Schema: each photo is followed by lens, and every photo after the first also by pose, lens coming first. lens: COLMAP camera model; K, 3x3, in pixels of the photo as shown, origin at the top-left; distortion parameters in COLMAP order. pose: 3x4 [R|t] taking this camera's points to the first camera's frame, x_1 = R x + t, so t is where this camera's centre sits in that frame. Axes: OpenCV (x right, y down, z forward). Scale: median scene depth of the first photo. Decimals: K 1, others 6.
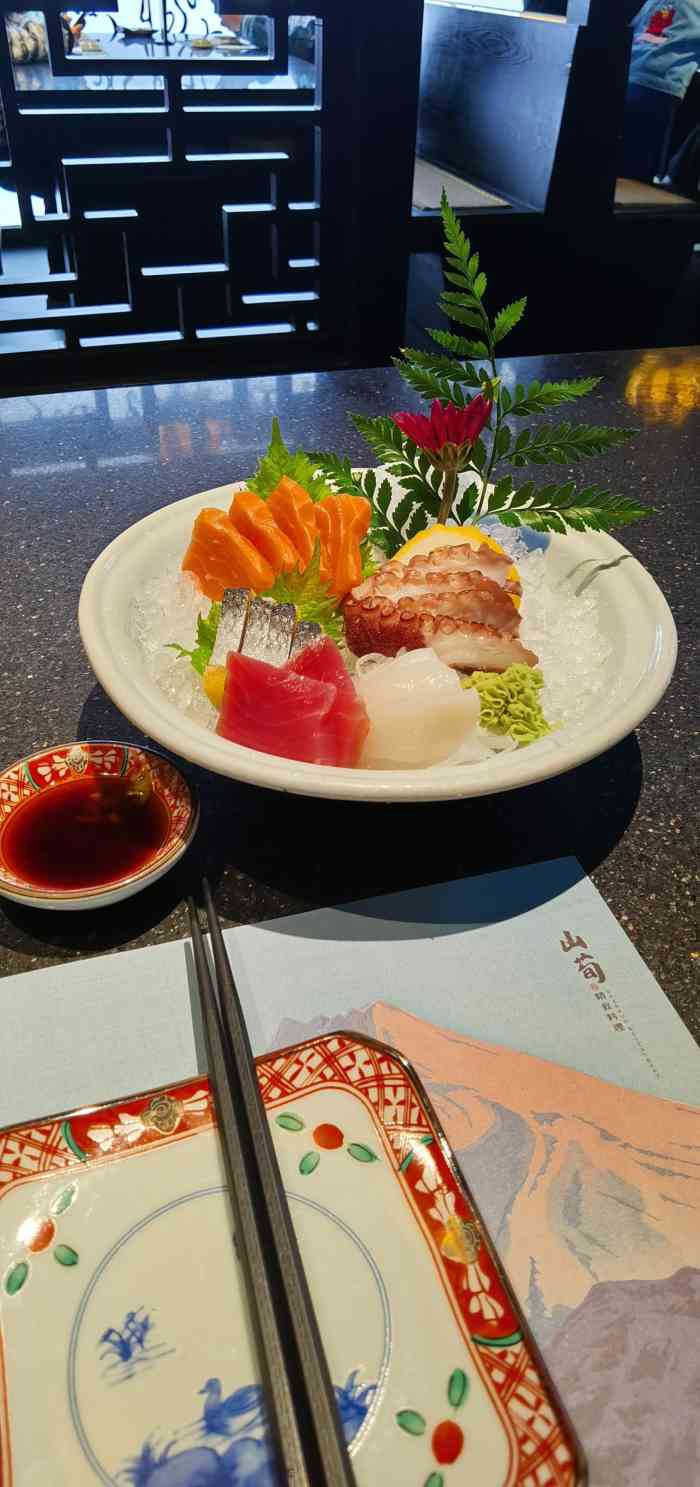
lens RADIAL K [[871.0, 0, 350.0], [0, 871.0, 743.5], [0, 0, 1]] dist [-0.037695, -0.001938]
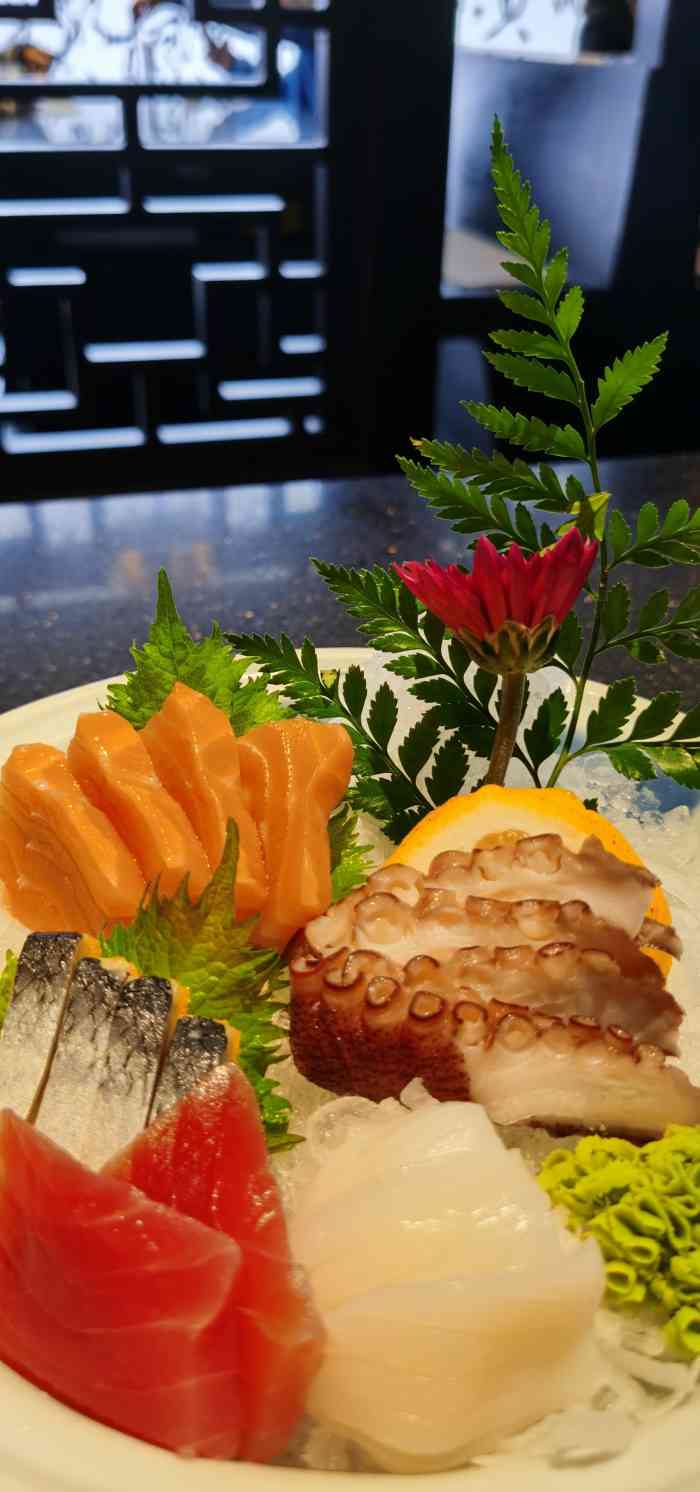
lens RADIAL K [[1161.3, 0, 350.0], [0, 1161.3, 746.0], [0, 0, 1]] dist [-0.006152, -0.000210]
pose [[0.999874, 0.002463, -0.015664, 0.032565], [-0.005264, 0.983389, -0.181434, -0.150692], [0.014957, 0.181494, 0.983278, 0.349239]]
